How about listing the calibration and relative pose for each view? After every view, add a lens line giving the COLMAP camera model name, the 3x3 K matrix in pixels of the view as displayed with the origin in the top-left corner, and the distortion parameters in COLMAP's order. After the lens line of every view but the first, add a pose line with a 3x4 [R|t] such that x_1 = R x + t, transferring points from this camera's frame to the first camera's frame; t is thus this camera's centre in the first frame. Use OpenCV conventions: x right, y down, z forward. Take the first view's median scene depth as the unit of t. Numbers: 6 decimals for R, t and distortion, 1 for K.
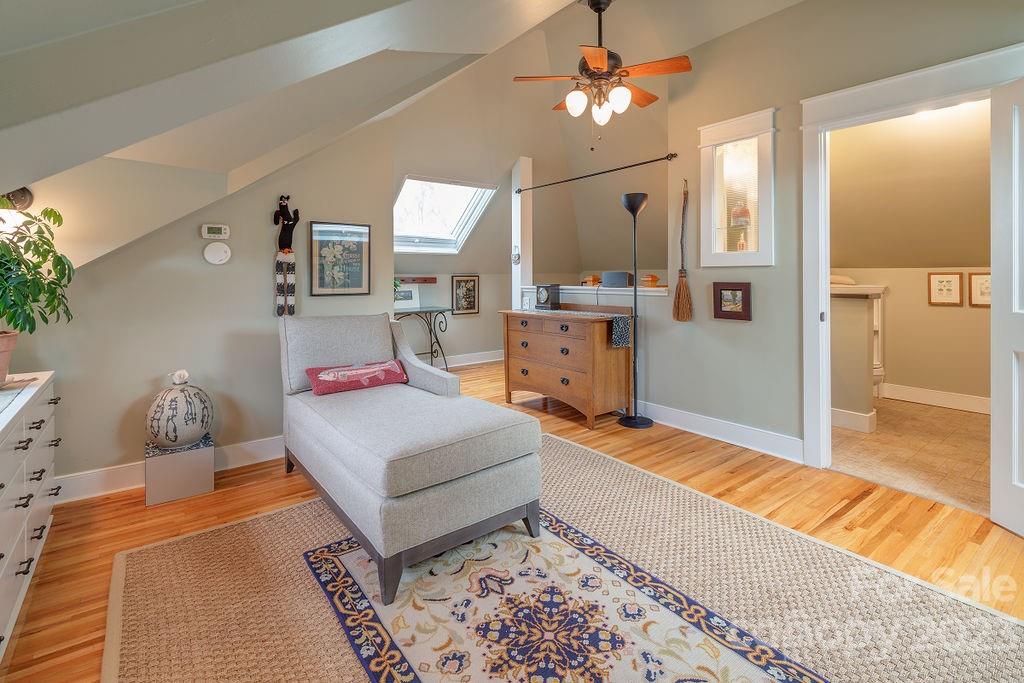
lens RADIAL K [[480.6, 0, 514.2], [0, 480.6, 296.6], [0, 0, 1]] dist [0.018921, -0.001061]
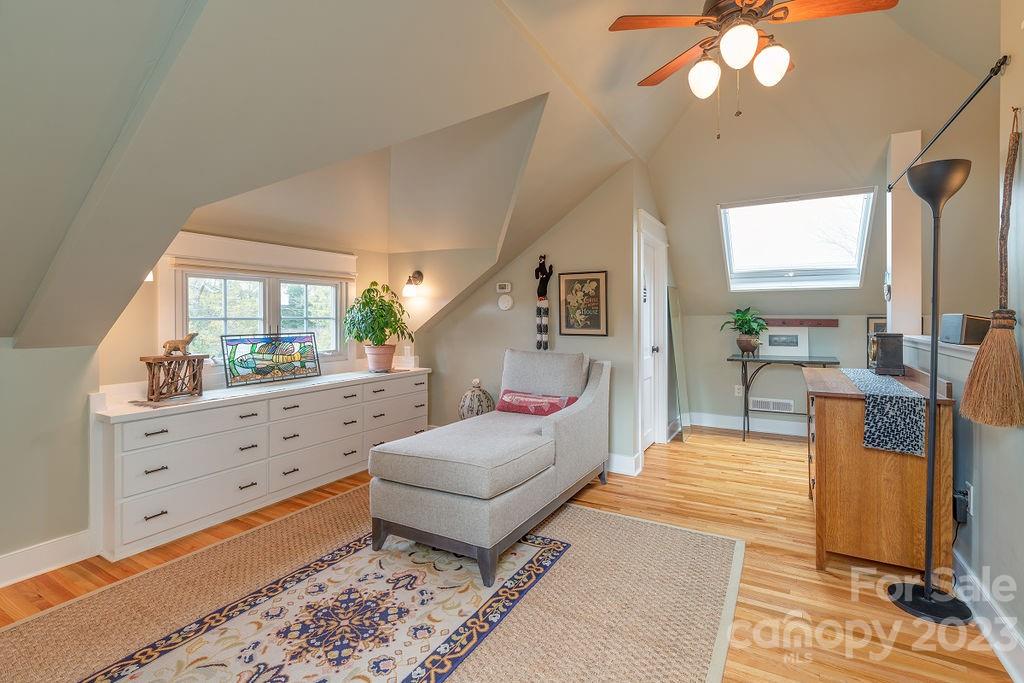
lens RADIAL K [[474.6, 0, 513.8], [0, 474.6, 325.5], [0, 0, 1]] dist [0.025406, -0.000186]
pose [[0.384186, 0.021014, -0.923016, 0.744737], [-0.038840, 0.999224, 0.006582, -0.033277], [0.922438, 0.033322, 0.384704, 0.512608]]
